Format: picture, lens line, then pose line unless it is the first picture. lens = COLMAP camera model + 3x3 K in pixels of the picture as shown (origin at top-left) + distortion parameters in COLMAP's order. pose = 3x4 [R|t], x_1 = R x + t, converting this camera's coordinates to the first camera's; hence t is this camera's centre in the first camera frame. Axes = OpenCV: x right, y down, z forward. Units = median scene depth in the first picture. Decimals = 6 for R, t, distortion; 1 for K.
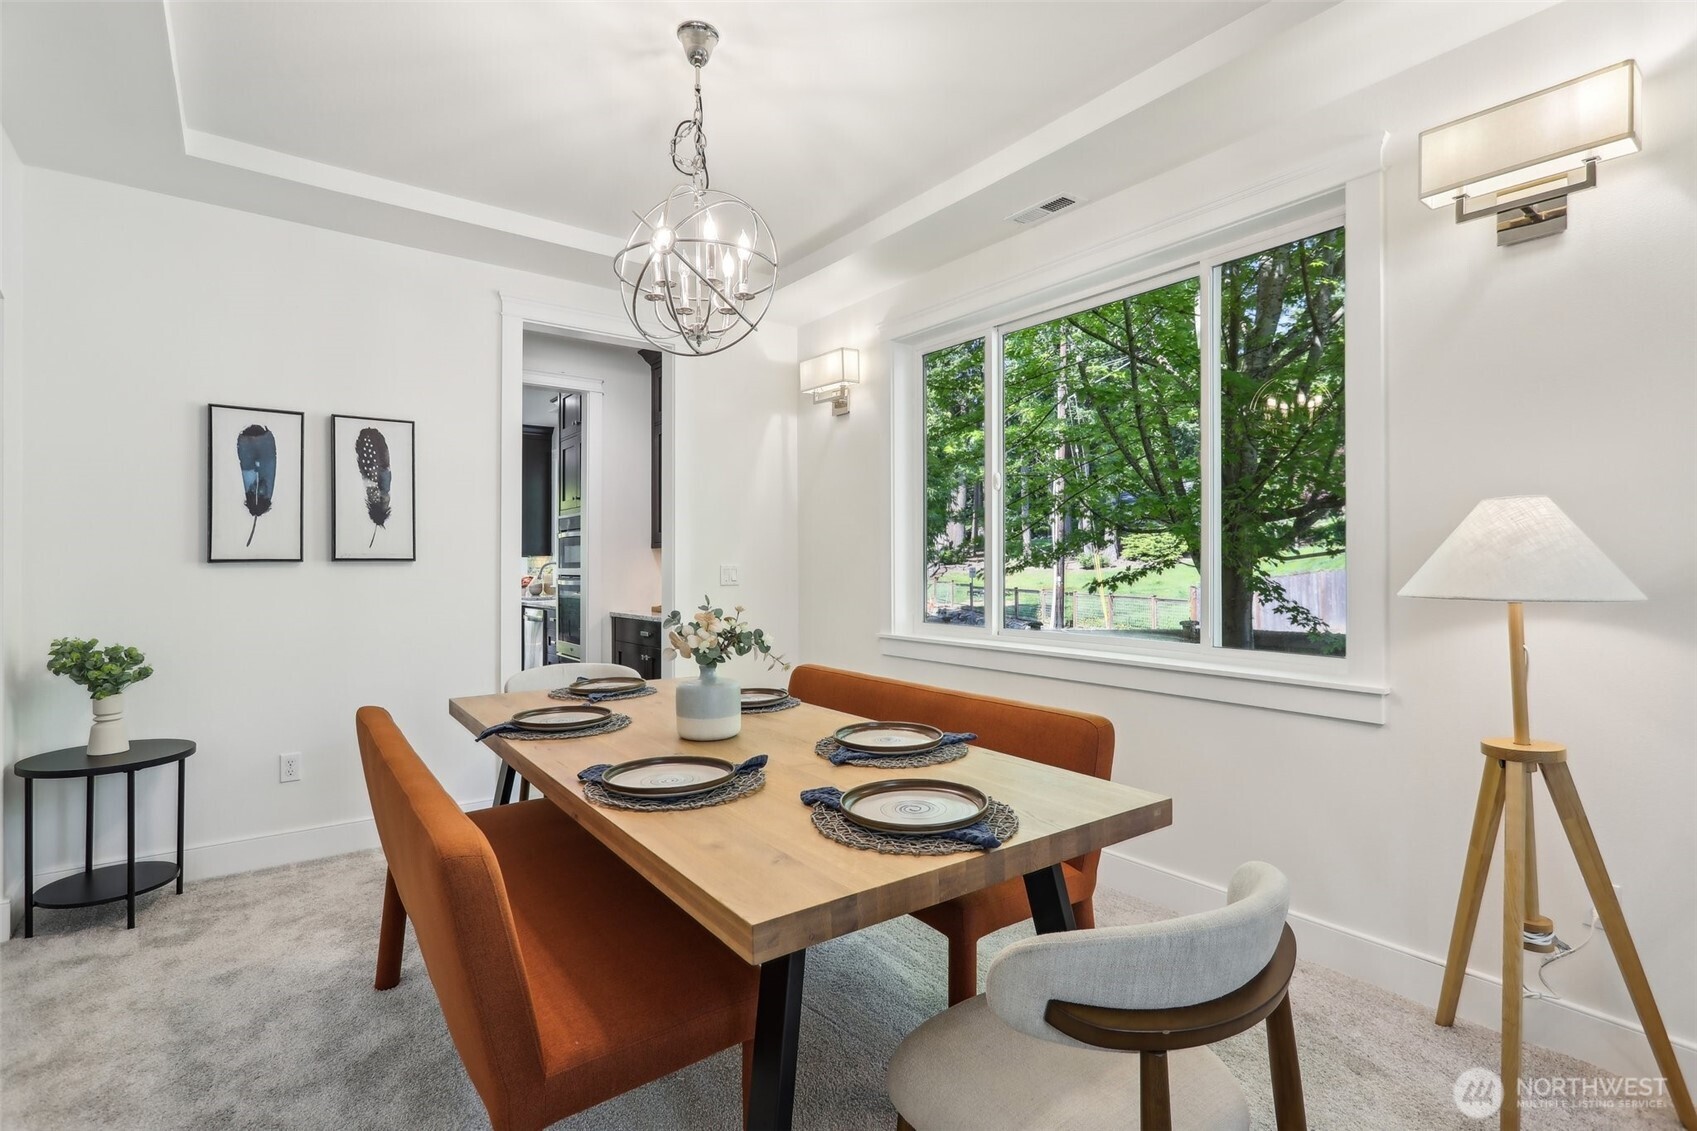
lens RADIAL K [[801.9, 0, 848.7], [0, 801.9, 565.9], [0, 0, 1]] dist [-0.004585, 0.003797]
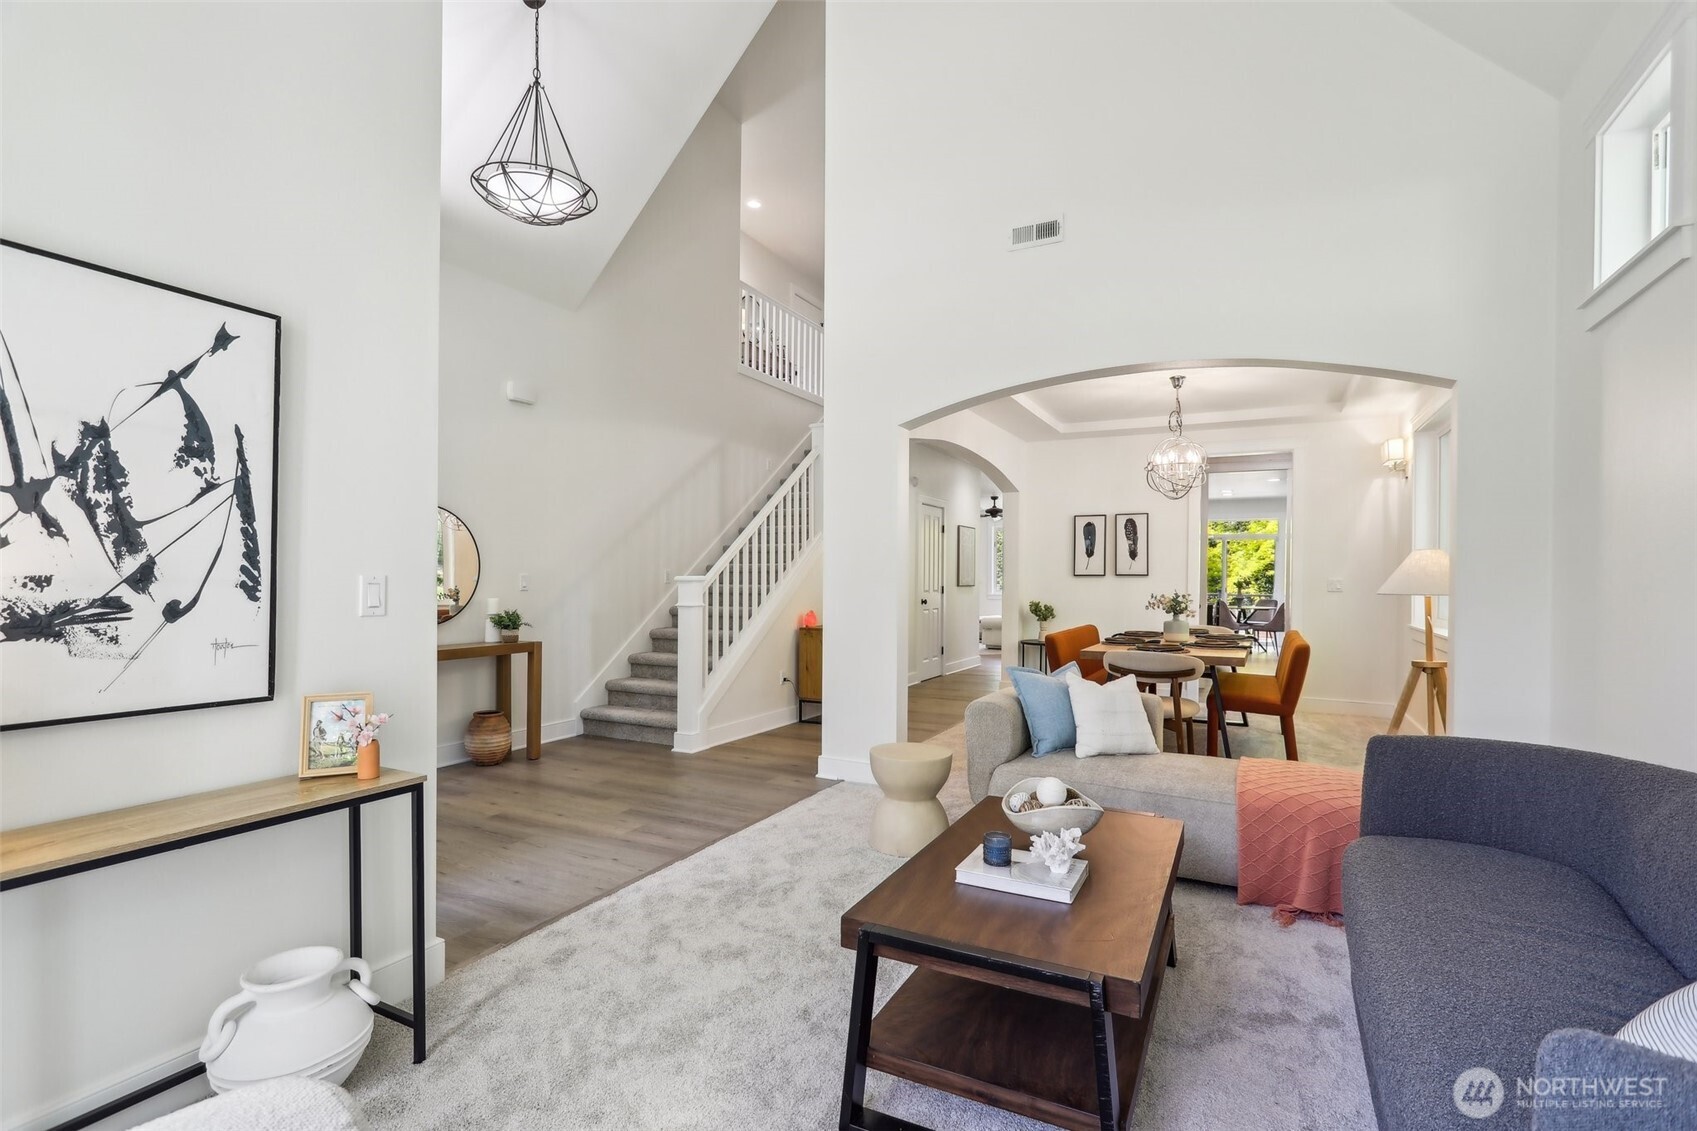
lens RADIAL K [[801.9, 0, 847.0], [0, 801.9, 576.7], [0, 0, 1]] dist [-0.004585, 0.003797]
pose [[0.439566, 0.005341, -0.898195, 1.207477], [-0.007911, 0.999967, 0.002075, -0.001390], [0.898176, 0.006194, 0.439593, -0.807632]]
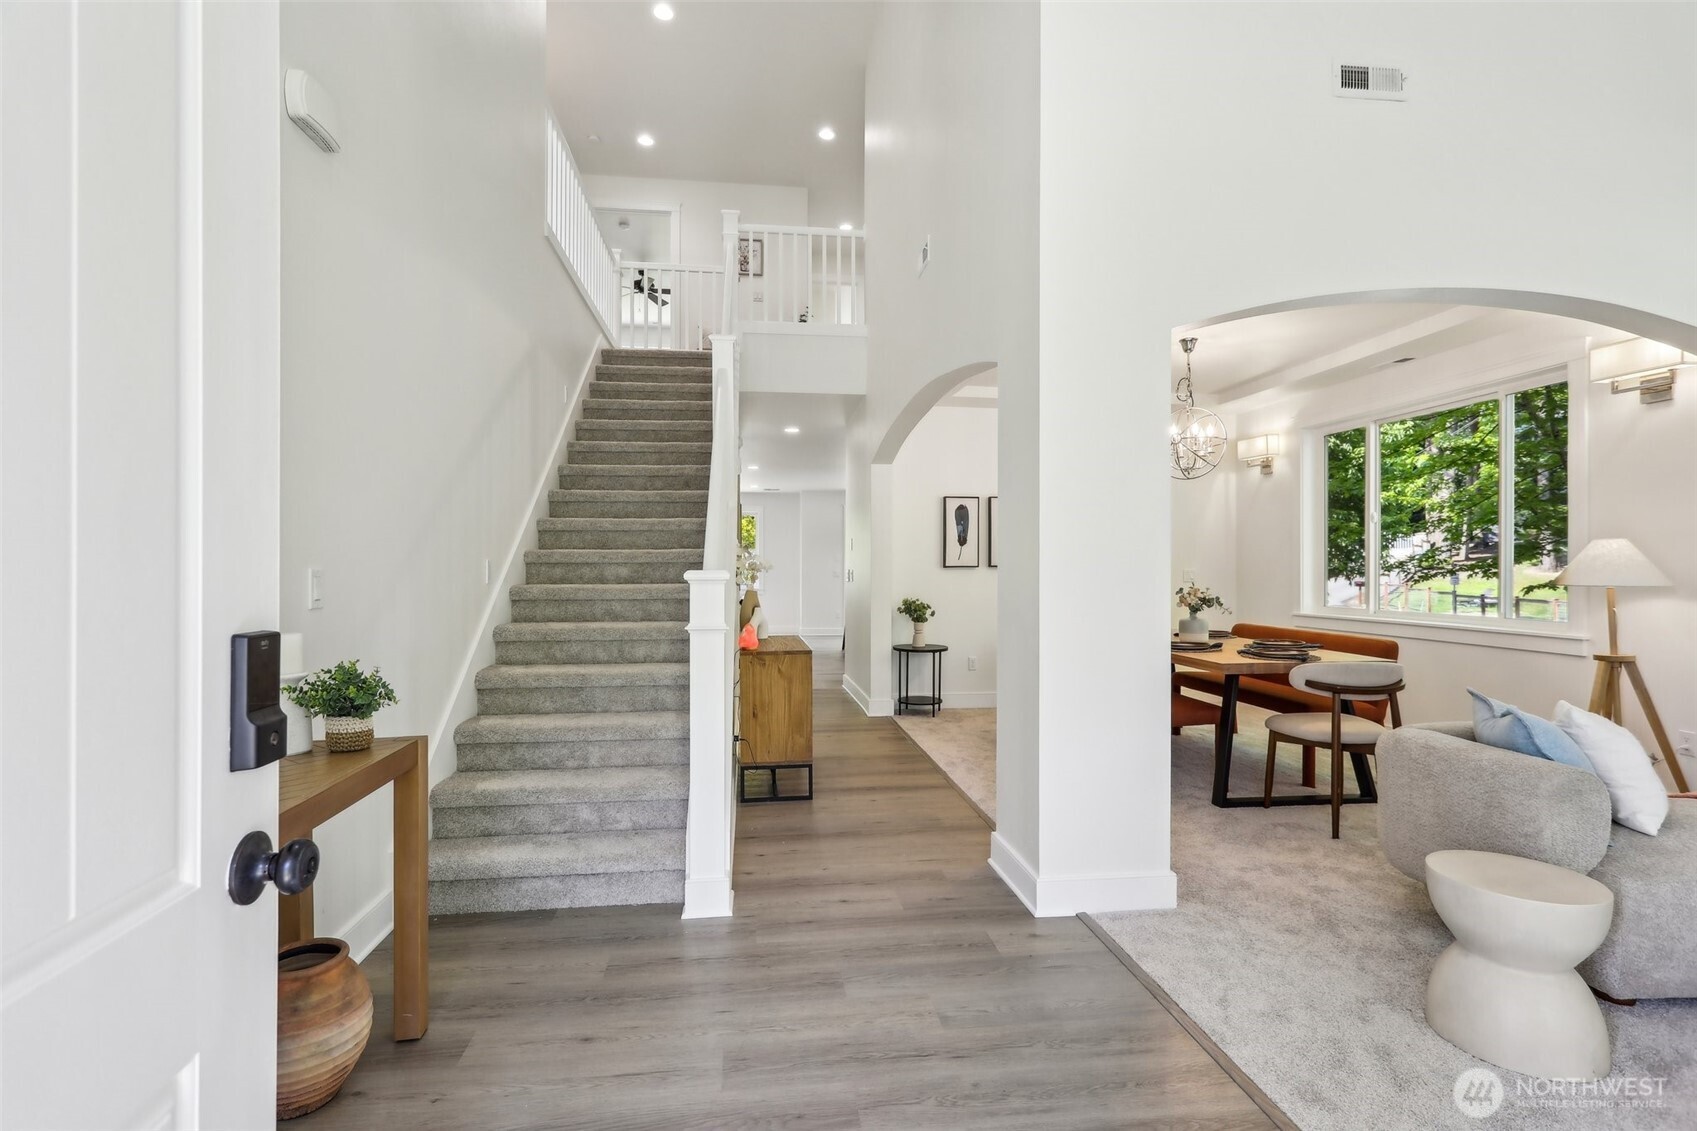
lens RADIAL K [[801.9, 0, 849.4], [0, 801.9, 565.7], [0, 0, 1]] dist [-0.004585, 0.003797]
pose [[0.870889, 0.000930, -0.491478, 0.068605], [-0.003573, 0.999984, -0.004438, 0.001984], [0.491466, 0.005621, 0.870879, -1.055959]]
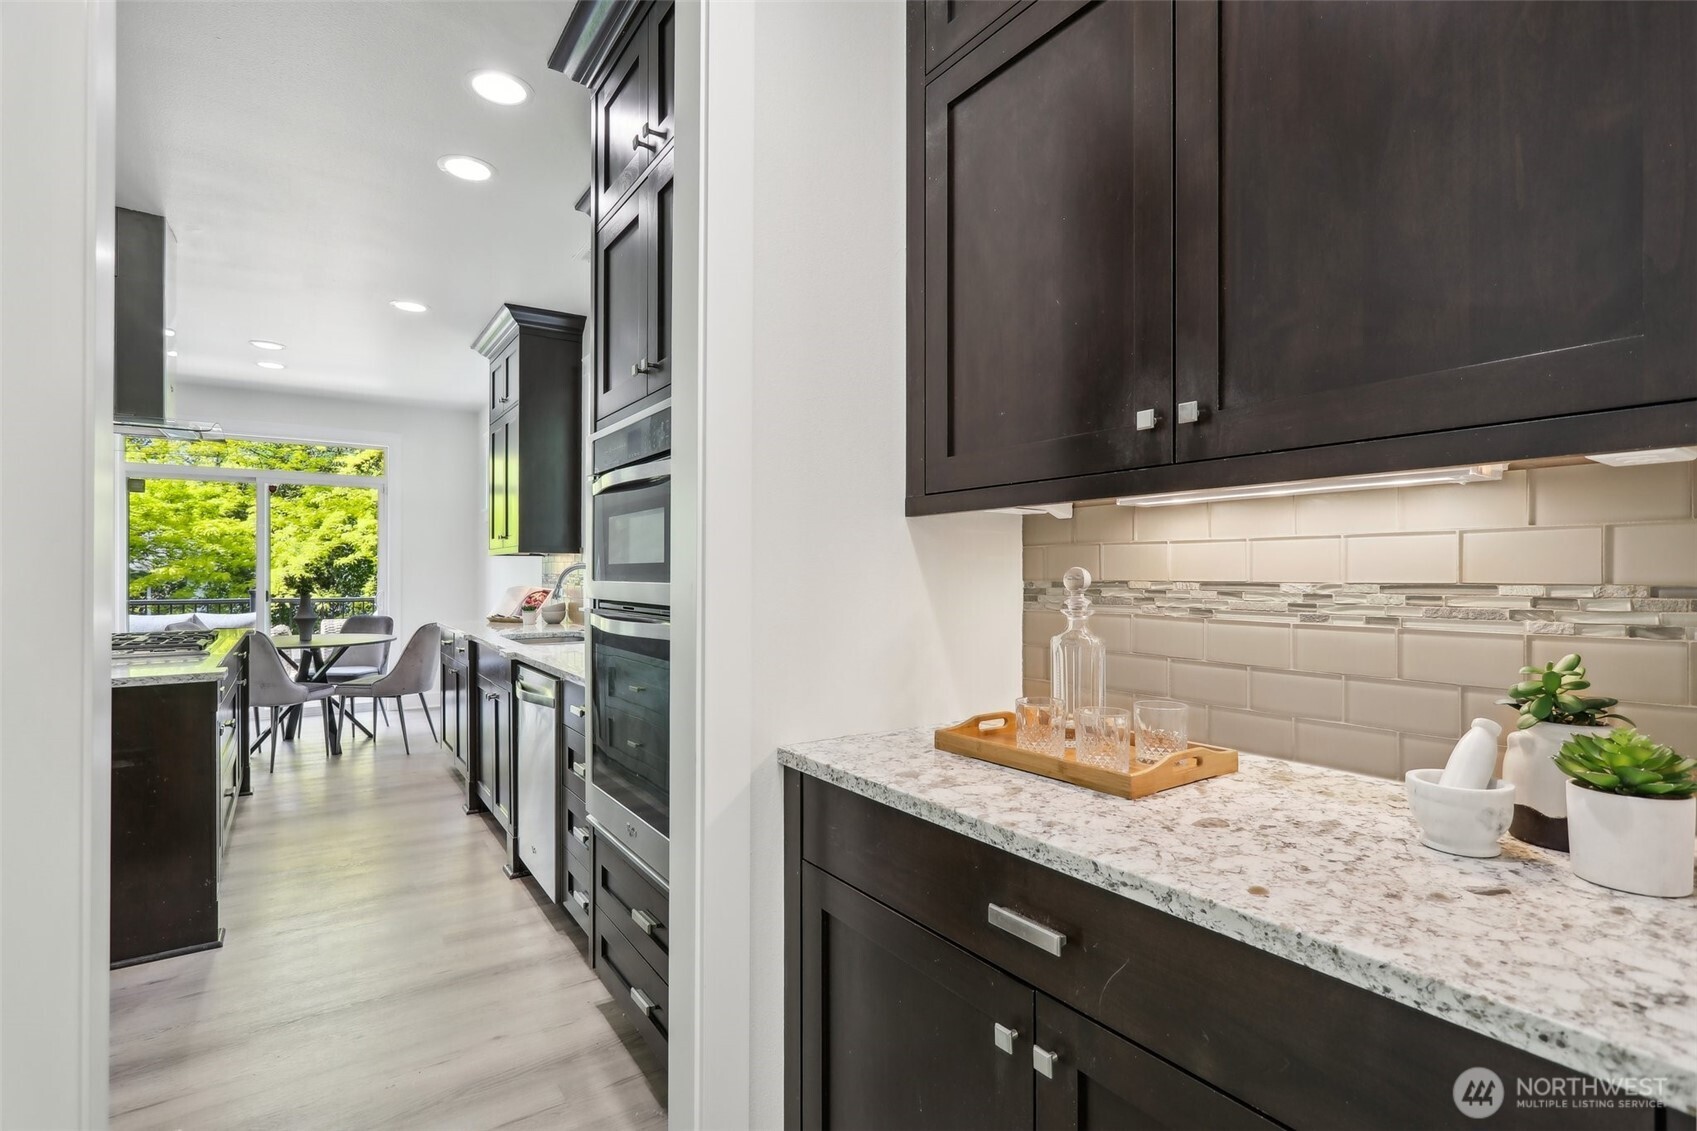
lens RADIAL K [[801.9, 0, 843.1], [0, 801.9, 560.9], [0, 0, 1]] dist [-0.004585, 0.003797]
pose [[0.998964, -0.002944, -0.045405, -0.453671], [0.002567, 0.999962, -0.008351, -0.006239], [0.045428, 0.008226, 0.998934, 1.252407]]
